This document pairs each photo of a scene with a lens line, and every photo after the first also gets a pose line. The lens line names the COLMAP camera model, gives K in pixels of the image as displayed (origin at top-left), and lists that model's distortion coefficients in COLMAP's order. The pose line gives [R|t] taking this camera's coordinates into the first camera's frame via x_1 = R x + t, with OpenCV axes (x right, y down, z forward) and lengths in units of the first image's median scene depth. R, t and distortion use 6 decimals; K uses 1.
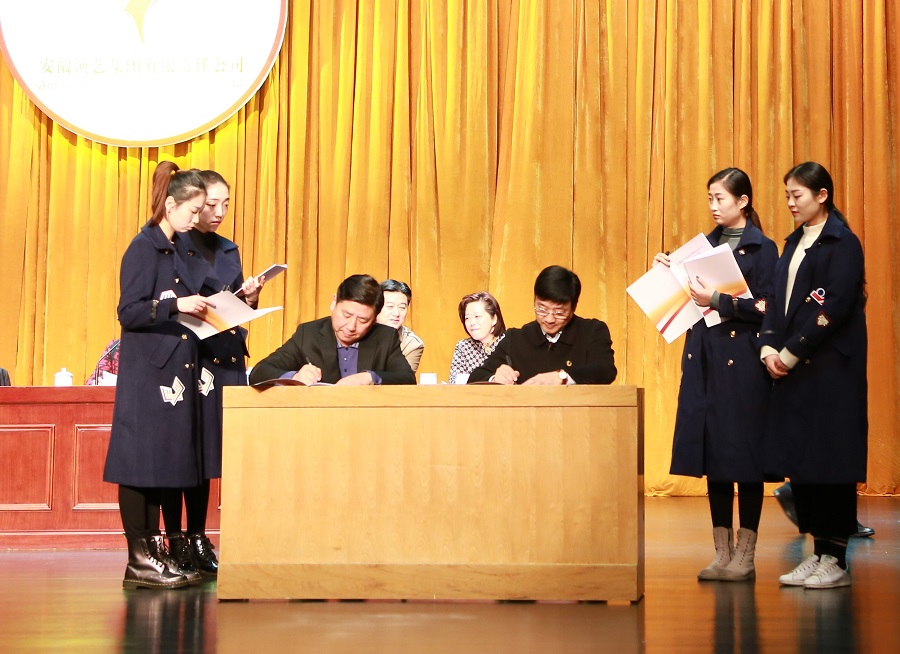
lens RADIAL K [[1661.4, 0, 460.5], [0, 1661.4, 300.4], [0, 0, 1]] dist [0.013108, 0.000000]
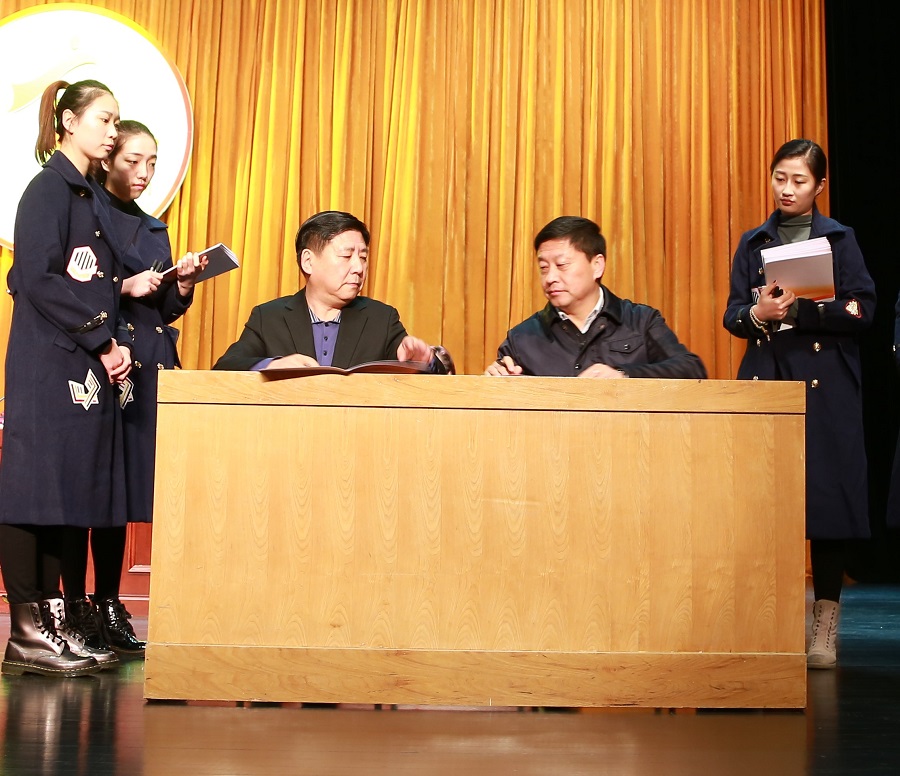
lens RADIAL K [[1344.3, 0, 446.8], [0, 1344.3, 381.1], [0, 0, 1]] dist [-0.163082, 0.000000]
pose [[0.994859, 0.031978, 0.096084, -0.085052], [-0.029086, 0.999085, -0.031359, 0.070809], [-0.096999, 0.028403, 0.994879, 0.485552]]
